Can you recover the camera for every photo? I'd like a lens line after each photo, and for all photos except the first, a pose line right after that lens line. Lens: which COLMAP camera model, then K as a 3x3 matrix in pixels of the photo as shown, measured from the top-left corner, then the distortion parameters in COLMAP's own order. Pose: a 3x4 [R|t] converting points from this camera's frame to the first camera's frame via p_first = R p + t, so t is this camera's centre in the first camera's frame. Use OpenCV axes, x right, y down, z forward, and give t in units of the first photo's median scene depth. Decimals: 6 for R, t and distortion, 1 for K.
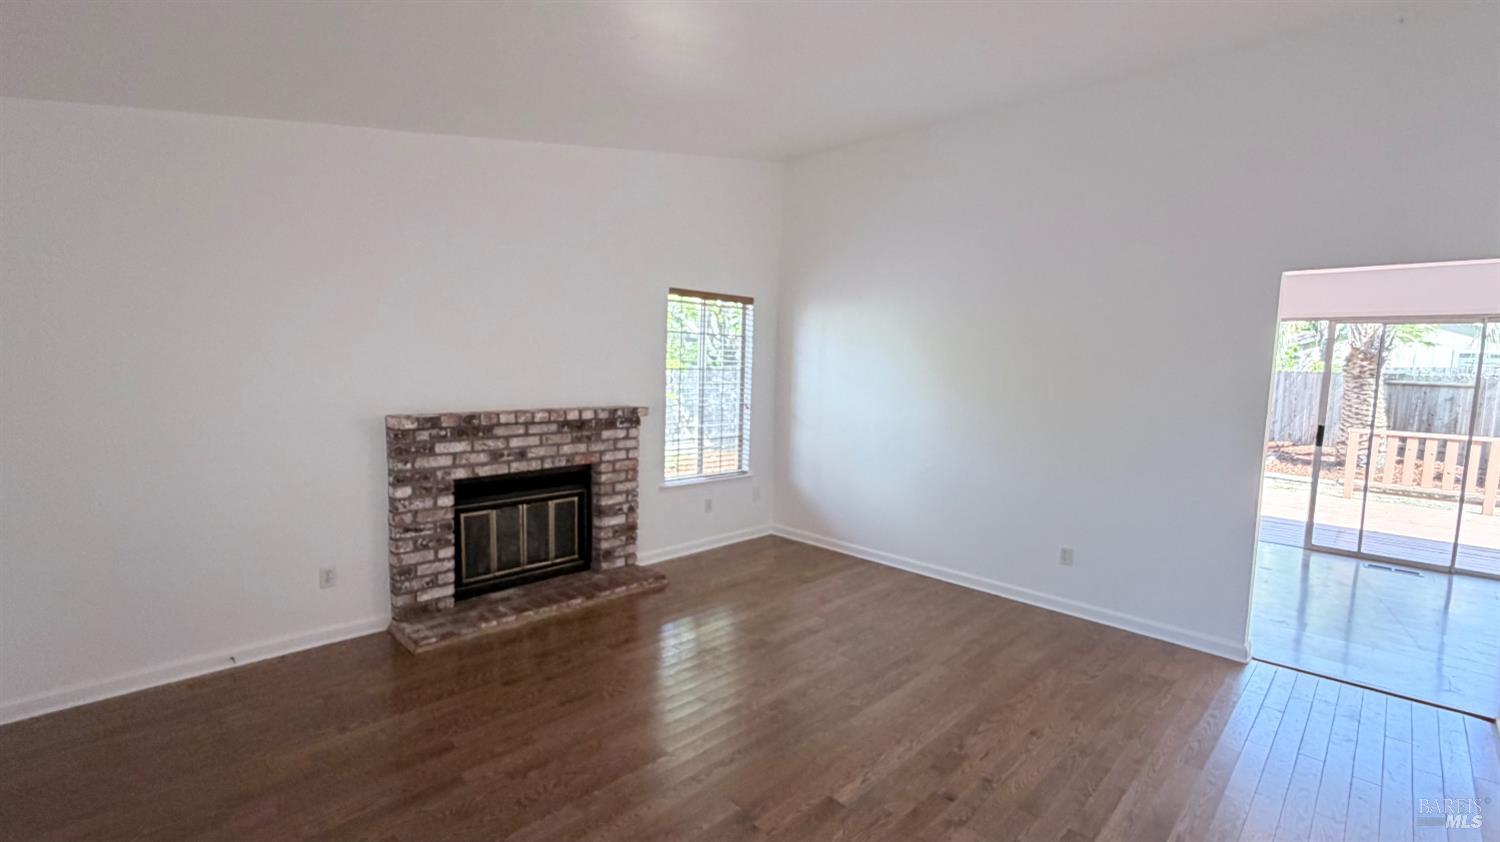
lens RADIAL K [[669.3, 0, 750.0], [0, 669.3, 421.0], [0, 0, 1]] dist [0.001542, 0.000389]
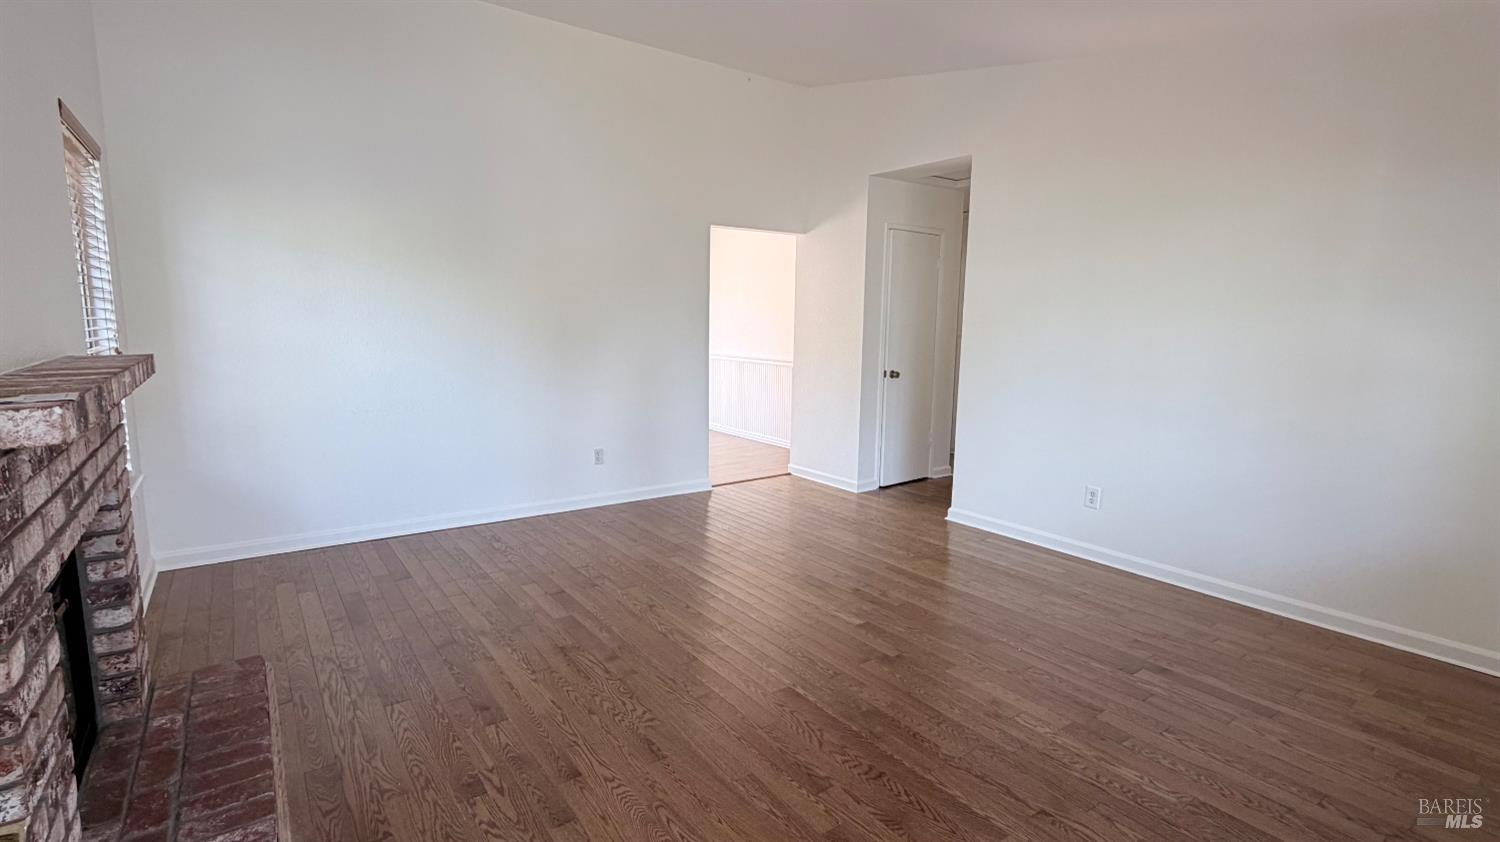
lens RADIAL K [[708.7, 0, 750.0], [0, 708.7, 421.0], [0, 0, 1]] dist [0.000569, 0.000071]
pose [[0.170787, -0.160638, 0.972125, -0.790506], [0.080426, 0.985601, 0.148735, -0.018373], [-0.982020, 0.052782, 0.181247, 0.651742]]
